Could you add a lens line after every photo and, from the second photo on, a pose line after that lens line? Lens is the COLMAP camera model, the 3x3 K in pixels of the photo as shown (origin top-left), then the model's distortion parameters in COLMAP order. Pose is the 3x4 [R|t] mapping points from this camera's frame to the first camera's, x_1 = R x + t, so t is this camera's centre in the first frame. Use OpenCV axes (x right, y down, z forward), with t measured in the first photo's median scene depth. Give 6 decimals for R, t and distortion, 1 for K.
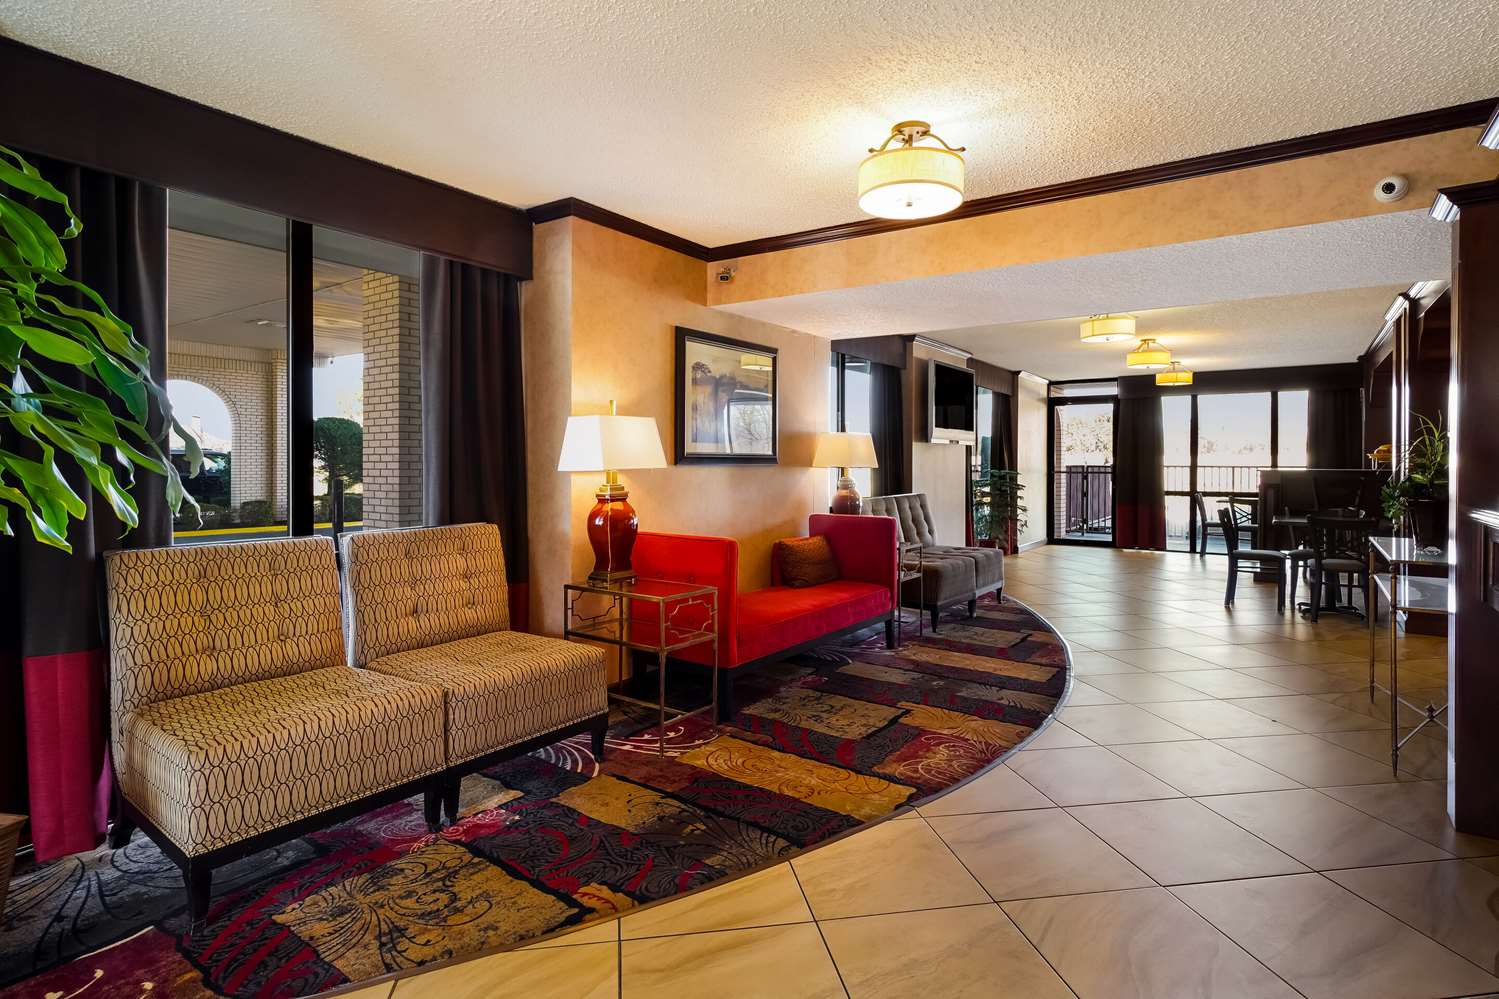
lens RADIAL K [[773.3, 0, 749.4], [0, 773.3, 470.1], [0, 0, 1]] dist [-0.015349, 0.000089]
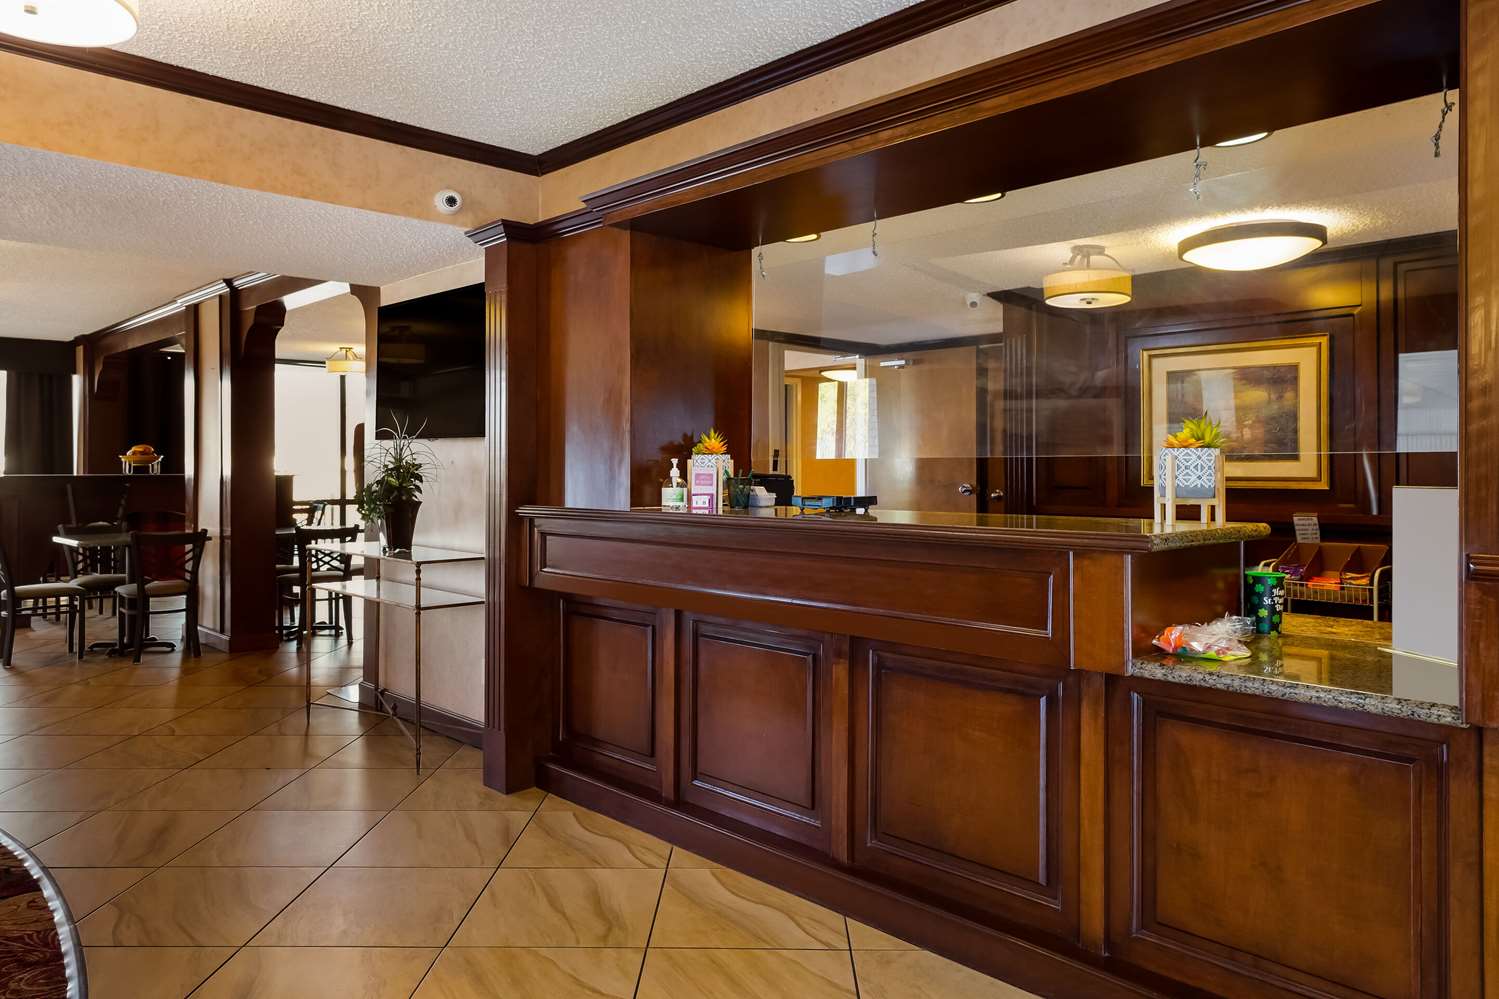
lens RADIAL K [[1016.6, 0, 749.5], [0, 1016.6, 463.2], [0, 0, 1]] dist [-0.001222, -0.000586]
pose [[0.179984, 0.004899, 0.983657, -0.420940], [0.008126, 0.999946, -0.006467, -0.001115], [-0.983636, 0.009157, 0.179934, 0.337497]]
